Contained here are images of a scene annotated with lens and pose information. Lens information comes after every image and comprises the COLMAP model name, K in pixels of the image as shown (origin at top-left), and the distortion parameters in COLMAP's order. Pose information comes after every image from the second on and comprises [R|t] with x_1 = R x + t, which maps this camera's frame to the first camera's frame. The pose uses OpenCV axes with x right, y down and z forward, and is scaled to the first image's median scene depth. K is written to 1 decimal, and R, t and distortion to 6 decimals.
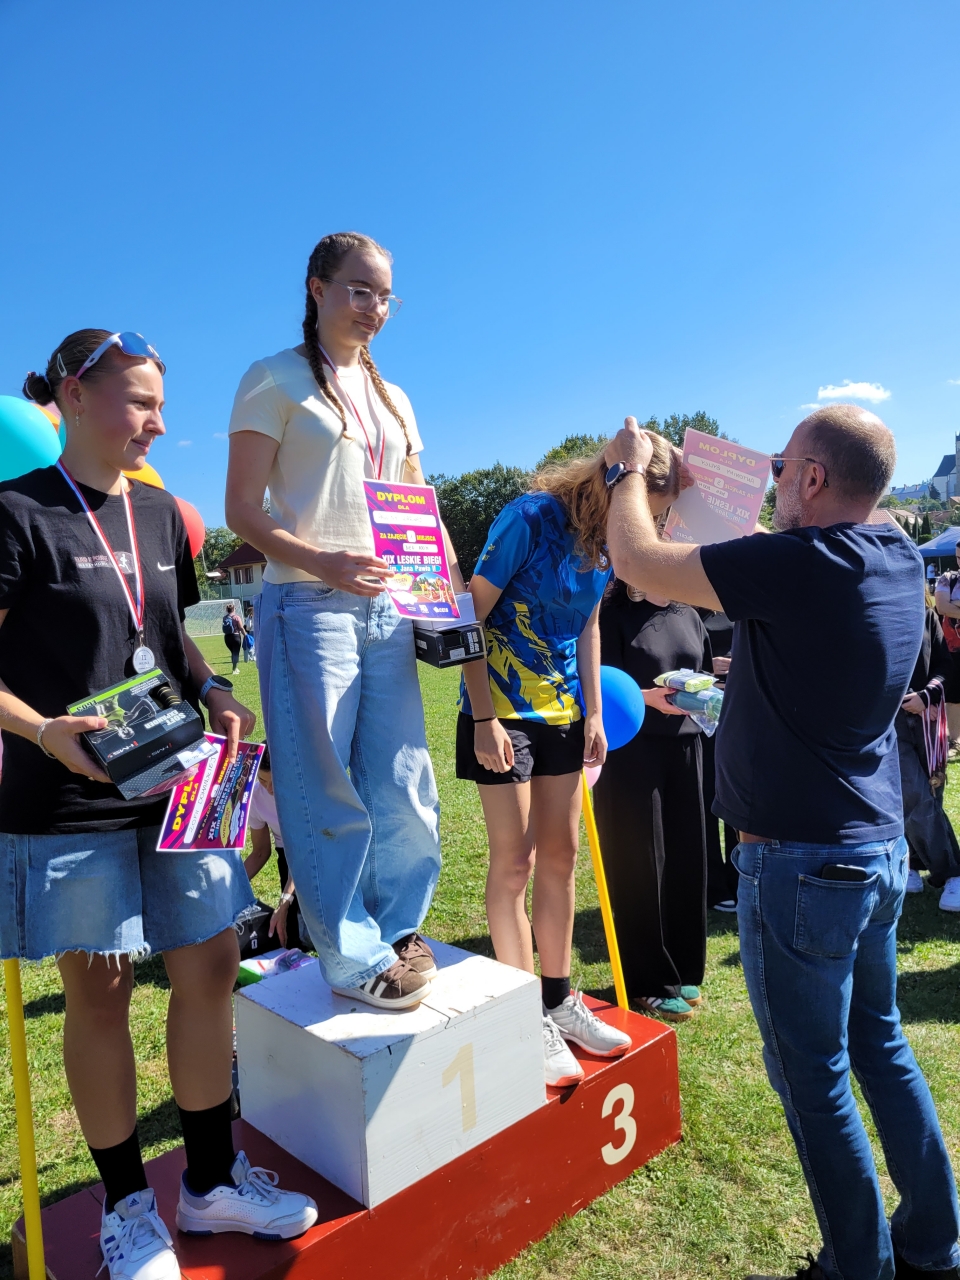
lens RADIAL K [[925.9, 0, 502.7], [0, 925.9, 623.7], [0, 0, 1]] dist [0.030794, -0.035944]
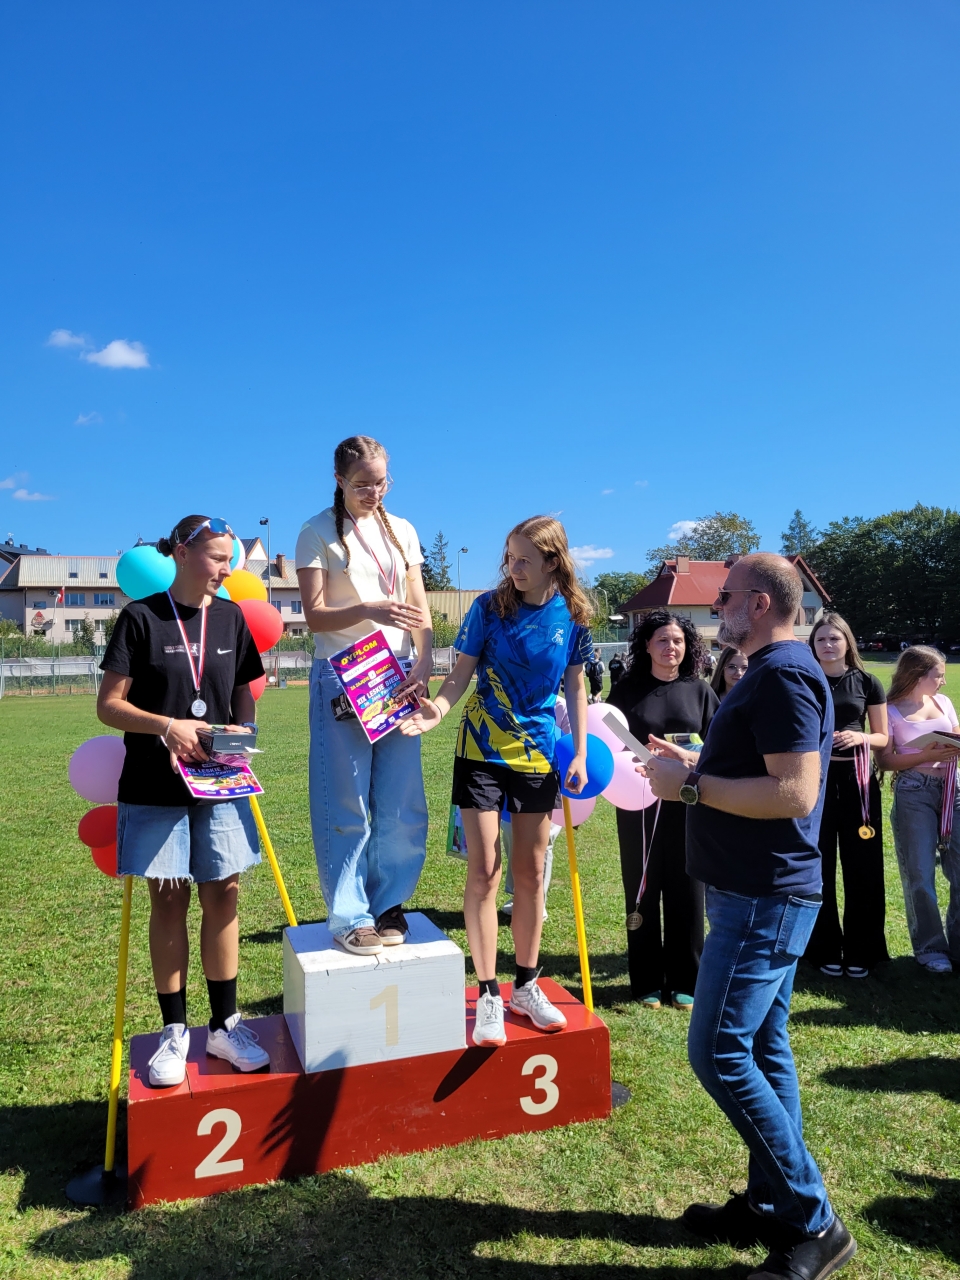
lens RADIAL K [[954.6, 0, 545.1], [0, 954.6, 633.6], [0, 0, 1]] dist [0.129887, -0.204132]
pose [[0.912767, 0.032250, -0.407206, 0.737153], [-0.046011, 0.998652, -0.024043, -0.067101], [0.405881, 0.040682, 0.913020, -0.292389]]
